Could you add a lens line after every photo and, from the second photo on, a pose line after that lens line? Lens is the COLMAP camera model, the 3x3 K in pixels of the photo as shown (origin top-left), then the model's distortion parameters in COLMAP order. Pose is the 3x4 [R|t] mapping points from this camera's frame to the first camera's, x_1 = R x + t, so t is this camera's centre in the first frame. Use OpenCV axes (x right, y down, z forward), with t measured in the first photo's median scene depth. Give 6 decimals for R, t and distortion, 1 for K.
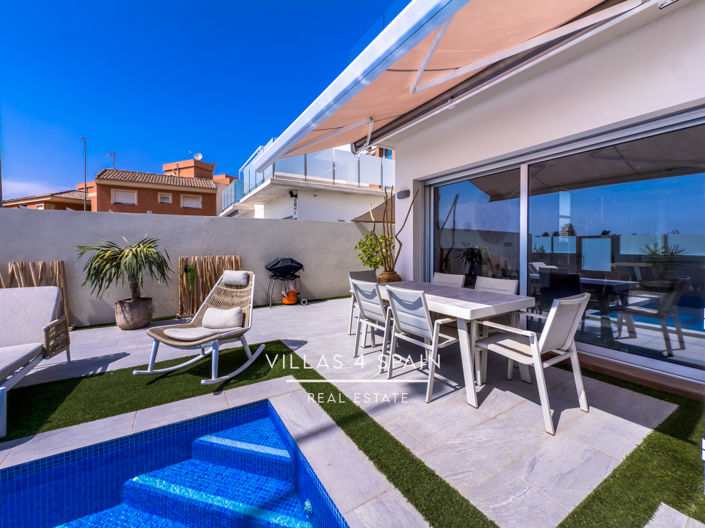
lens RADIAL K [[285.7, 0, 342.8], [0, 285.7, 263.4], [0, 0, 1]] dist [-0.023982, 0.000210]
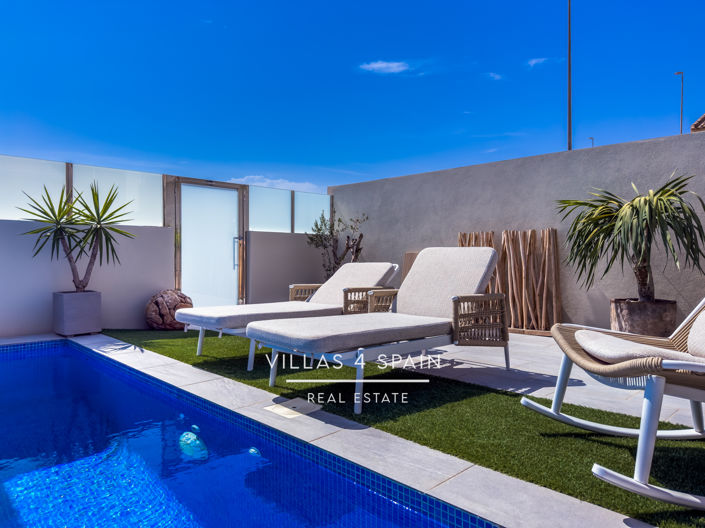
lens RADIAL K [[494.6, 0, 352.5], [0, 494.6, 264.0], [0, 0, 1]] dist [0.087431, -0.132581]
pose [[0.254824, 0.042339, -0.966060, 0.041172], [-0.059234, 0.997848, 0.028108, 0.110128], [0.965171, 0.050061, 0.256784, 0.377667]]
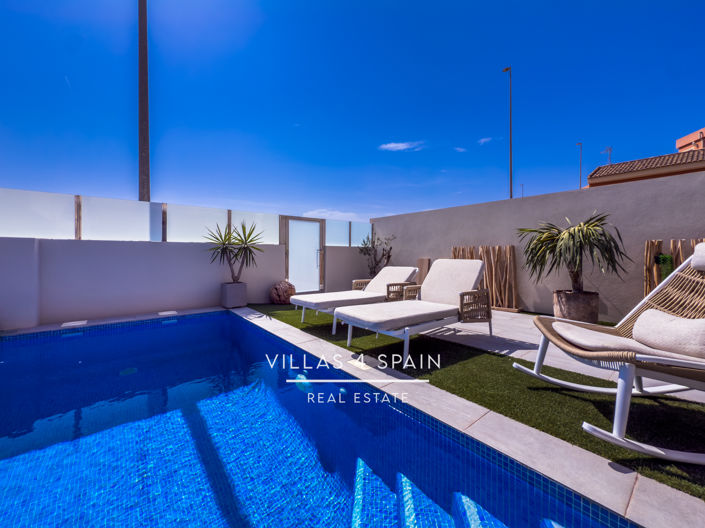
lens RADIAL K [[286.8, 0, 351.8], [0, 286.8, 256.7], [0, 0, 1]] dist [-0.000559, -0.000124]
pose [[0.164080, 0.030081, -0.985988, -0.019377], [-0.058233, 0.998087, 0.020759, 0.075264], [0.984727, 0.054011, 0.165518, 0.326089]]
